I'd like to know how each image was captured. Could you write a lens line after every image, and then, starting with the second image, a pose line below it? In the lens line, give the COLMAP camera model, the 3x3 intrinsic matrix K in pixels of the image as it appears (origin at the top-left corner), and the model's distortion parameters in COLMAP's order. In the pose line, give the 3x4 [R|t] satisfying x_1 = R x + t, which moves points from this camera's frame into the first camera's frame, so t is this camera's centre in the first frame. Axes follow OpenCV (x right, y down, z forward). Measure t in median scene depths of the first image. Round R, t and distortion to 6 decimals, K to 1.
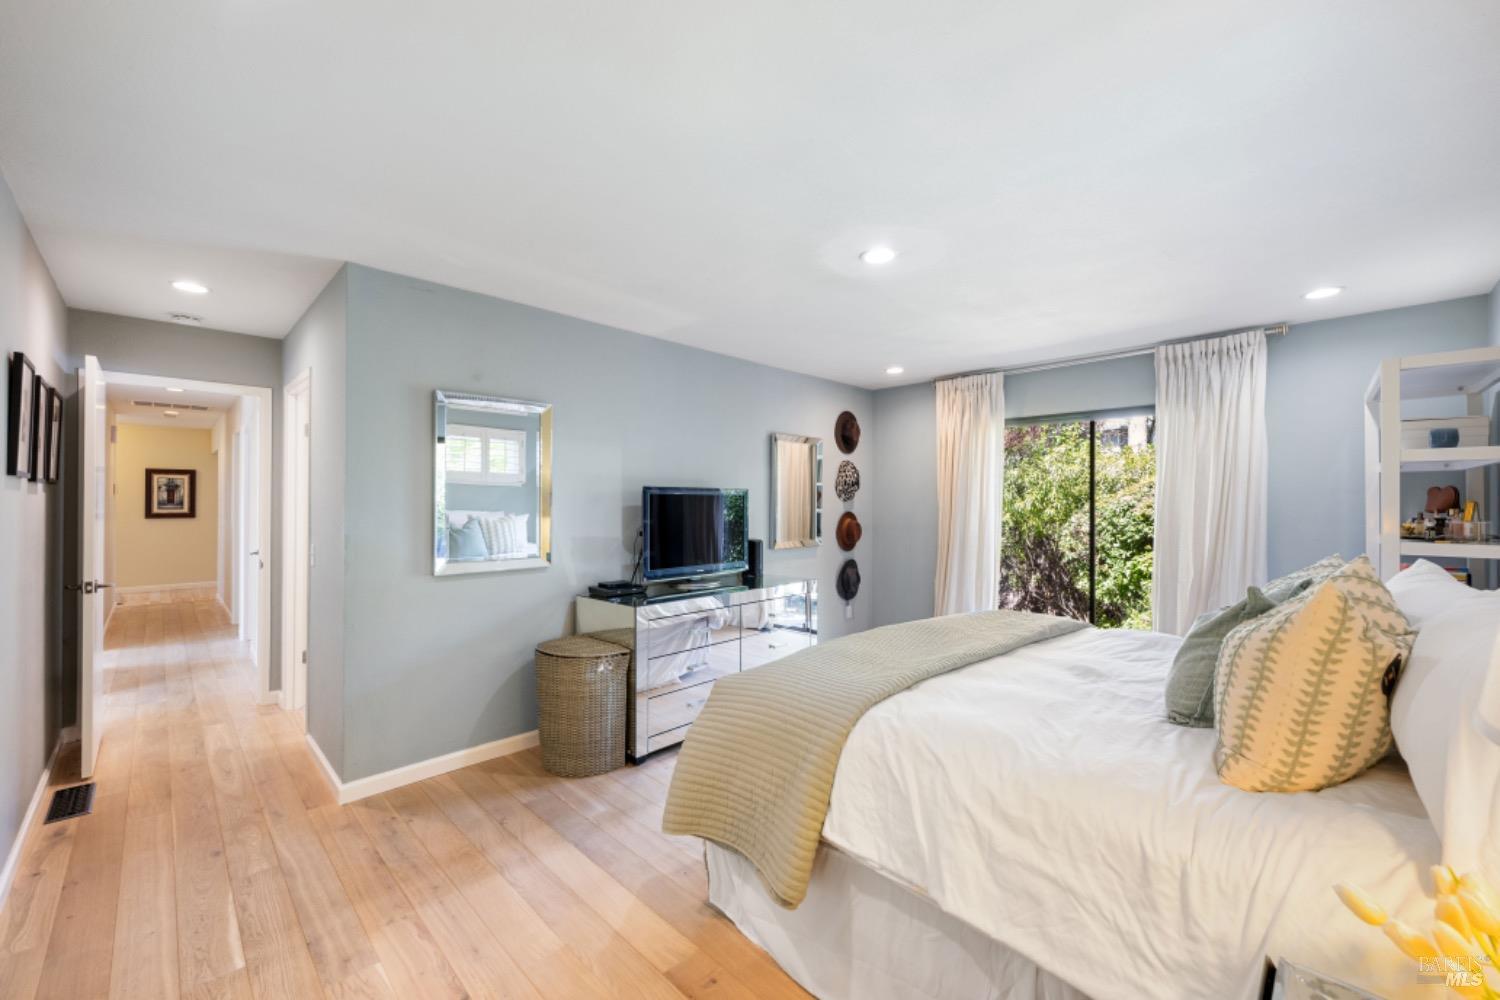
lens RADIAL K [[597.9, 0, 741.3], [0, 597.9, 503.4], [0, 0, 1]] dist [0.002761, -0.000273]
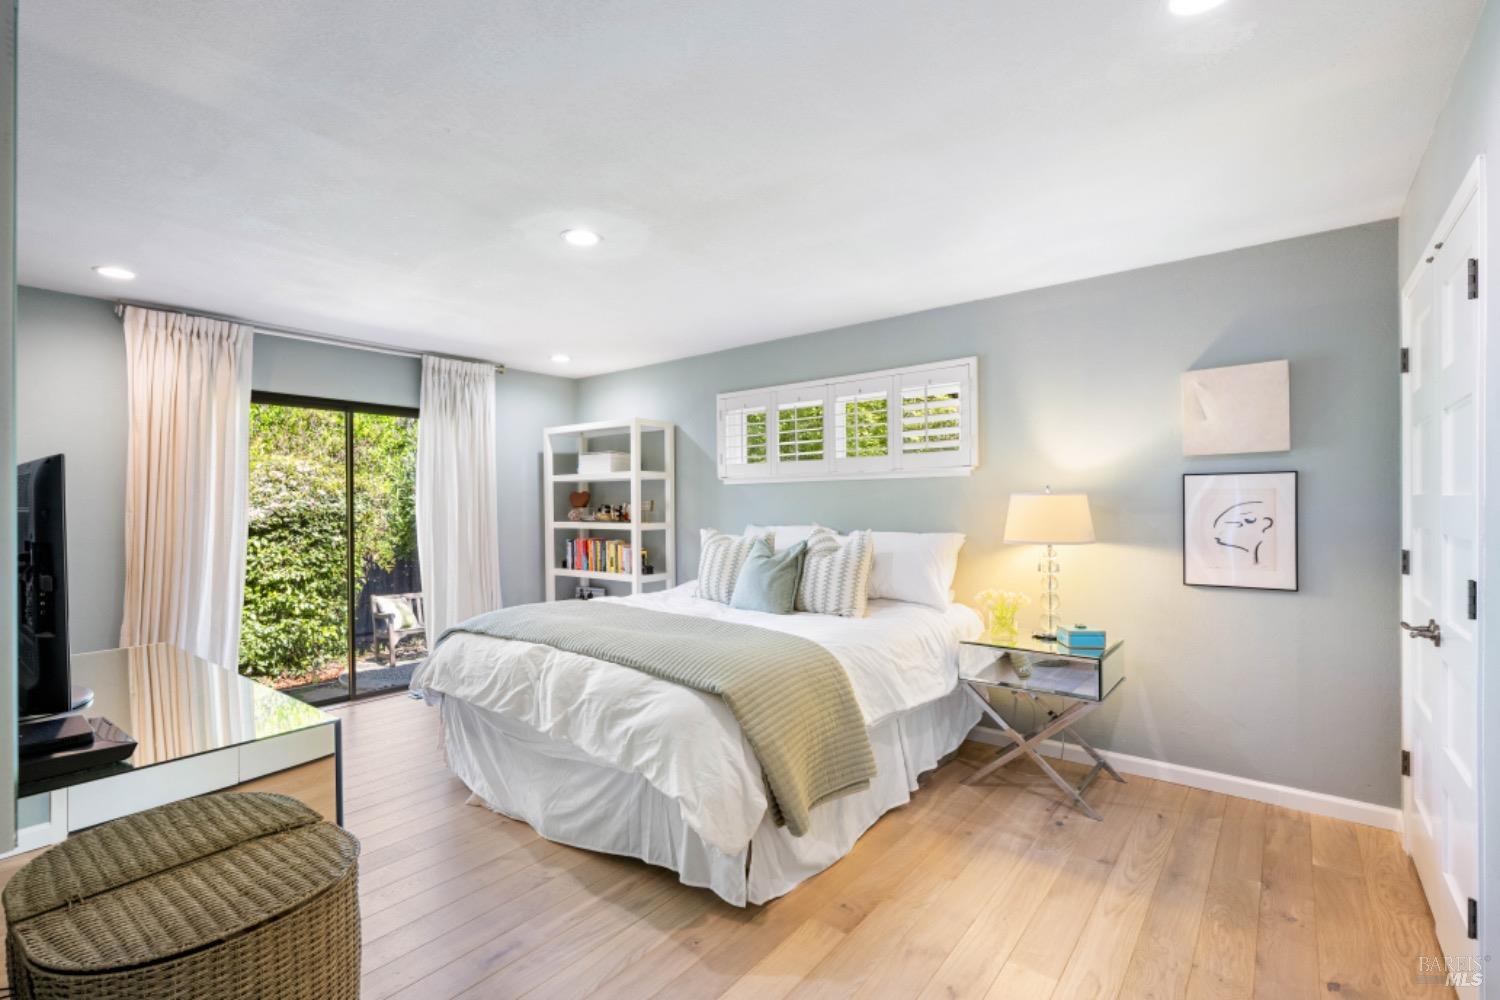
lens RADIAL K [[695.9, 0, 737.4], [0, 695.9, 508.4], [0, 0, 1]] dist [-0.001189, 0.000418]
pose [[-0.118848, -0.008139, 0.992879, -0.605519], [0.004942, 0.999949, 0.008788, 0.003157], [-0.992900, 0.005951, -0.118802, 0.603897]]
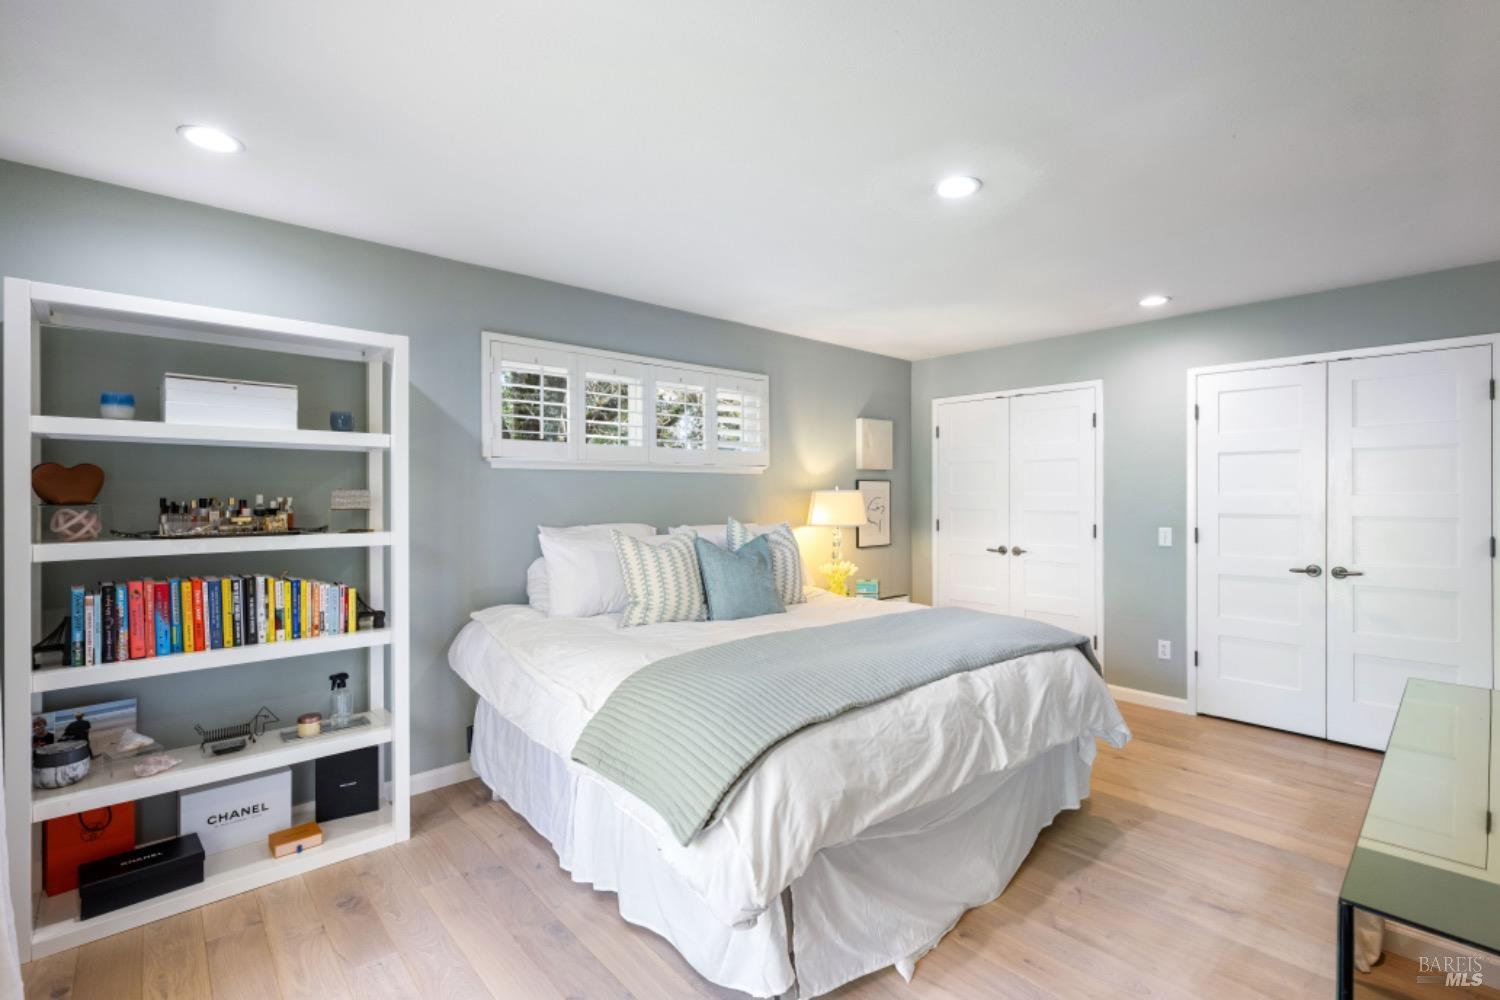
lens RADIAL K [[695.9, 0, 743.7], [0, 695.9, 492.6], [0, 0, 1]] dist [-0.001189, 0.000418]
pose [[-0.999780, -0.003475, 0.020707, 0.348890], [-0.003553, 0.999987, -0.003706, 0.002654], [-0.020694, -0.003779, -0.999779, 1.336403]]
